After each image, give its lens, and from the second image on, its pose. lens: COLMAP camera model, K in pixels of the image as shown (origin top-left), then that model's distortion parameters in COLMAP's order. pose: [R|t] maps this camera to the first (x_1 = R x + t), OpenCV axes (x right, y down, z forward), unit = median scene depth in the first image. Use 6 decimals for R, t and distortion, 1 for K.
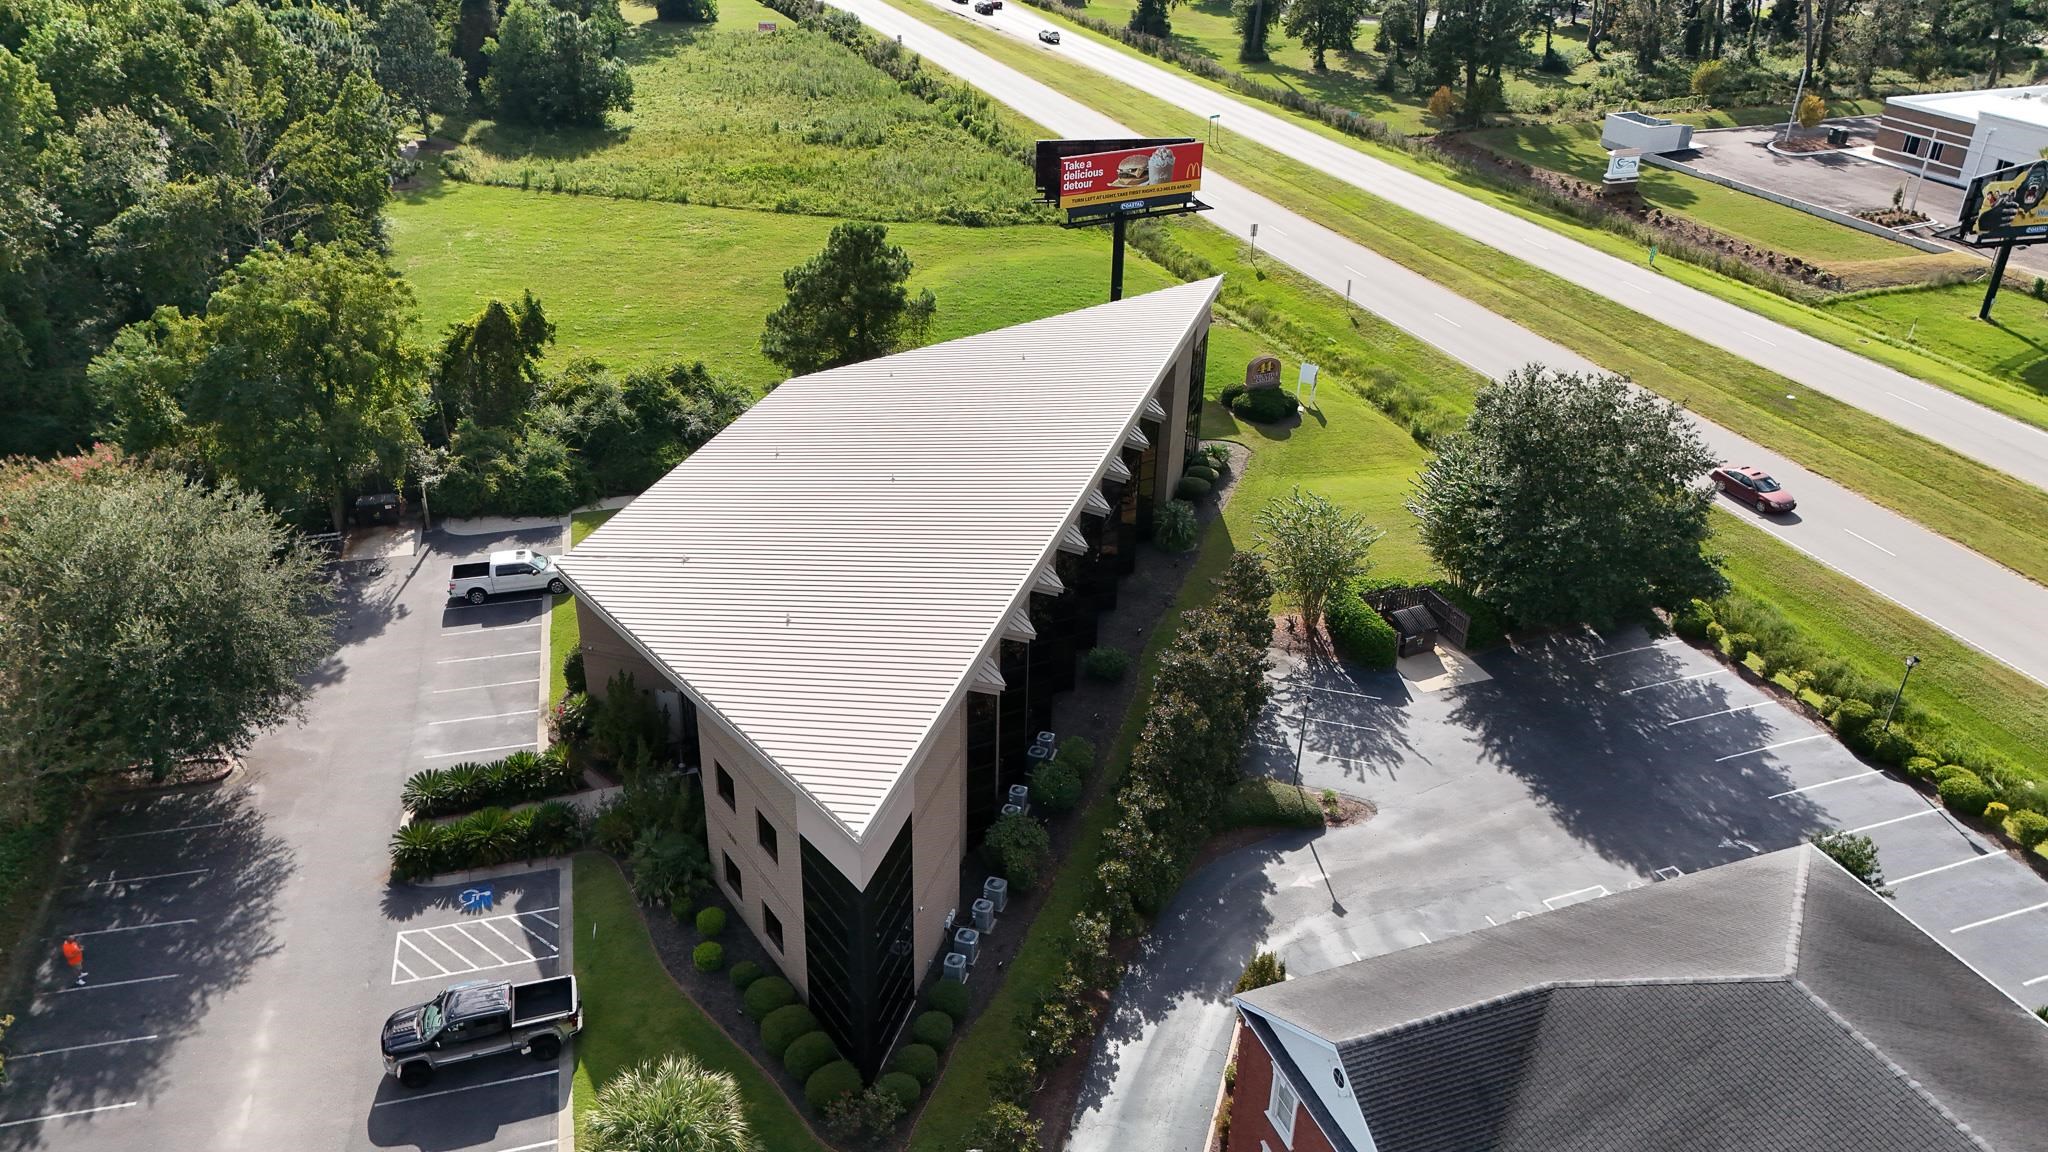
lens RADIAL K [[1508.4, 0, 1024.0], [0, 1508.4, 576.0], [0, 0, 1]] dist [0.073701, -0.072356]
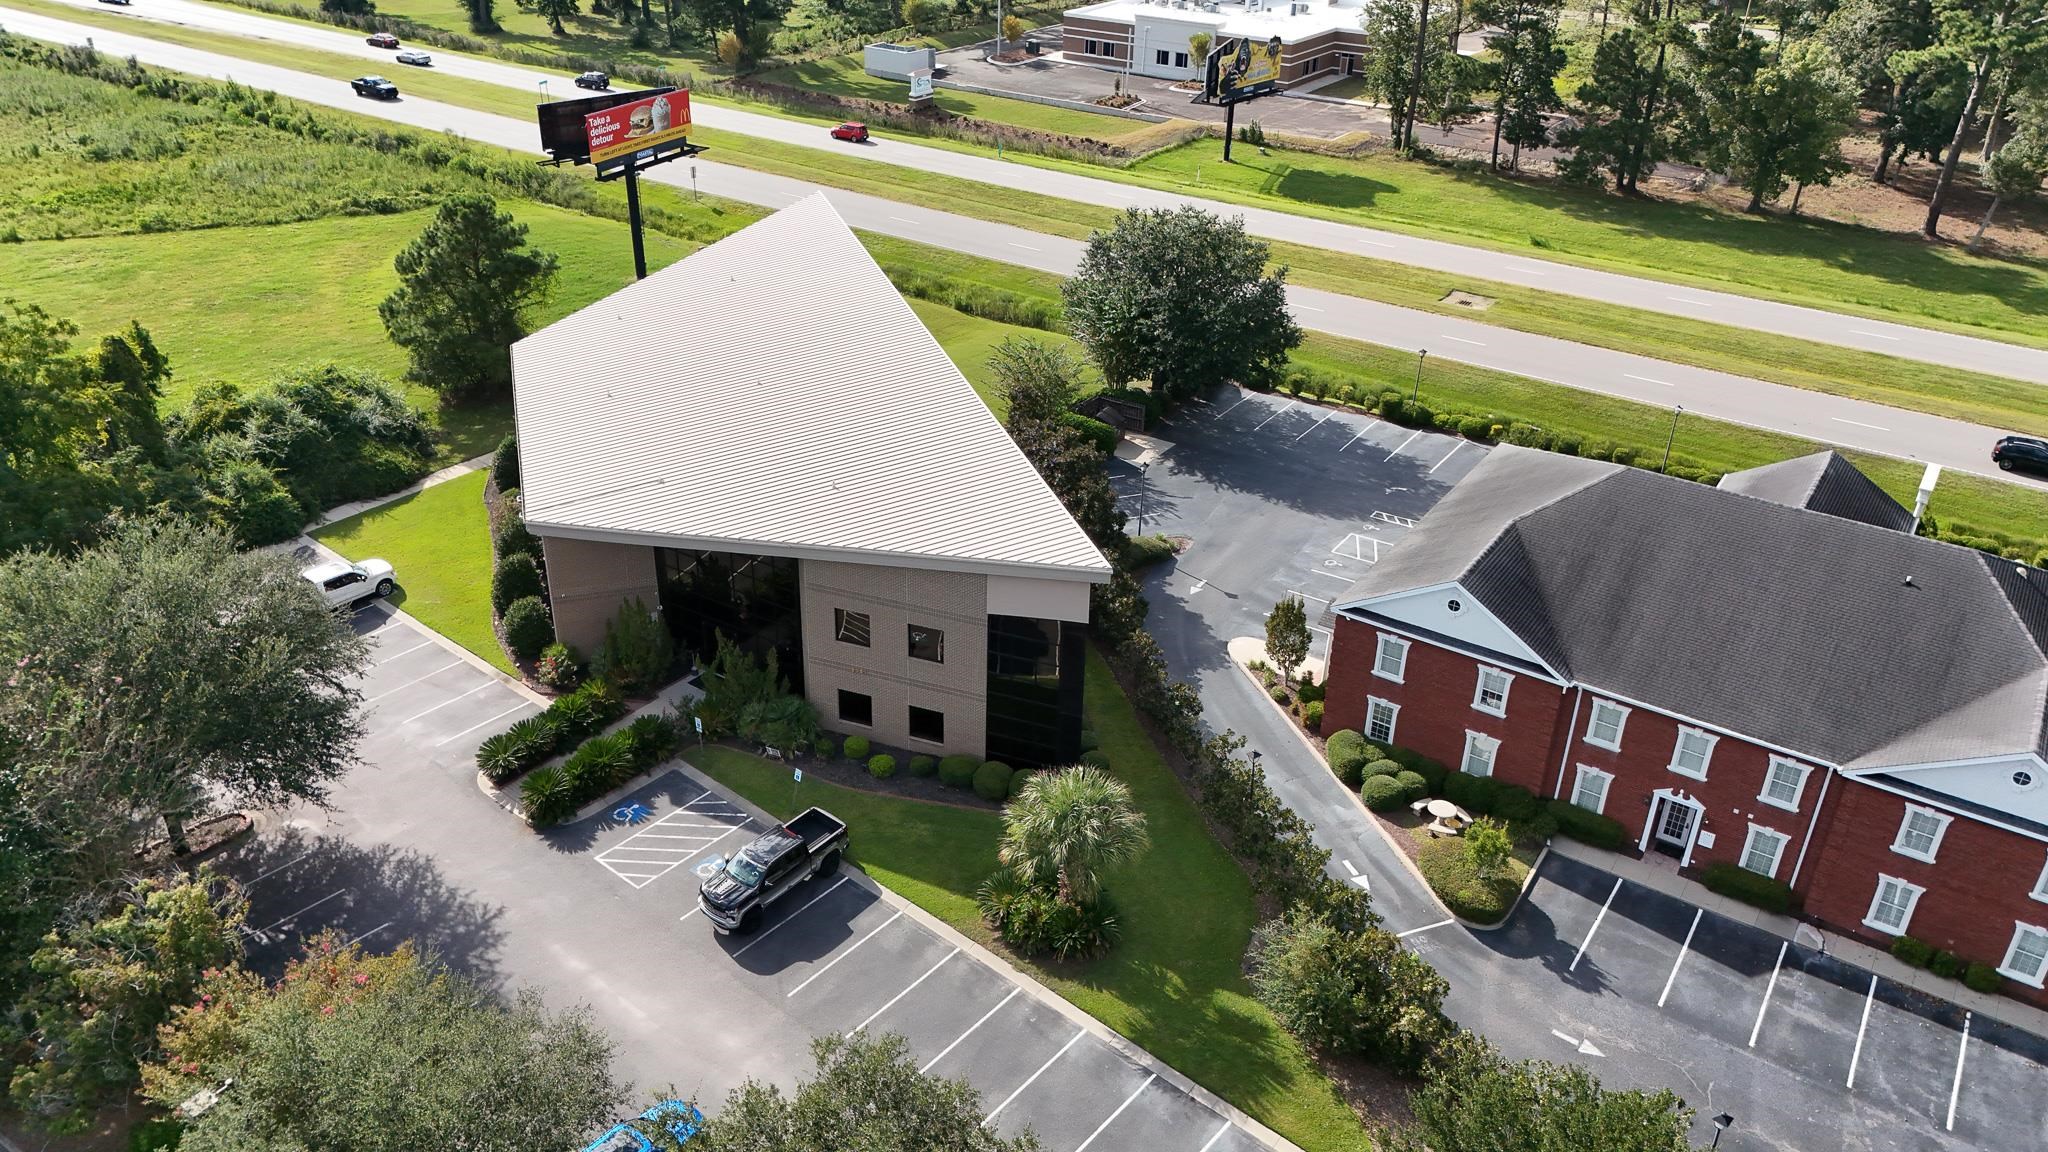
lens RADIAL K [[1508.4, 0, 1024.0], [0, 1508.4, 576.0], [0, 0, 1]] dist [0.073701, -0.072356]
pose [[0.817646, -0.277246, 0.504569, -0.339788], [0.268987, 0.958839, 0.090965, 0.015236], [-0.509019, 0.061346, 0.858566, -0.039818]]
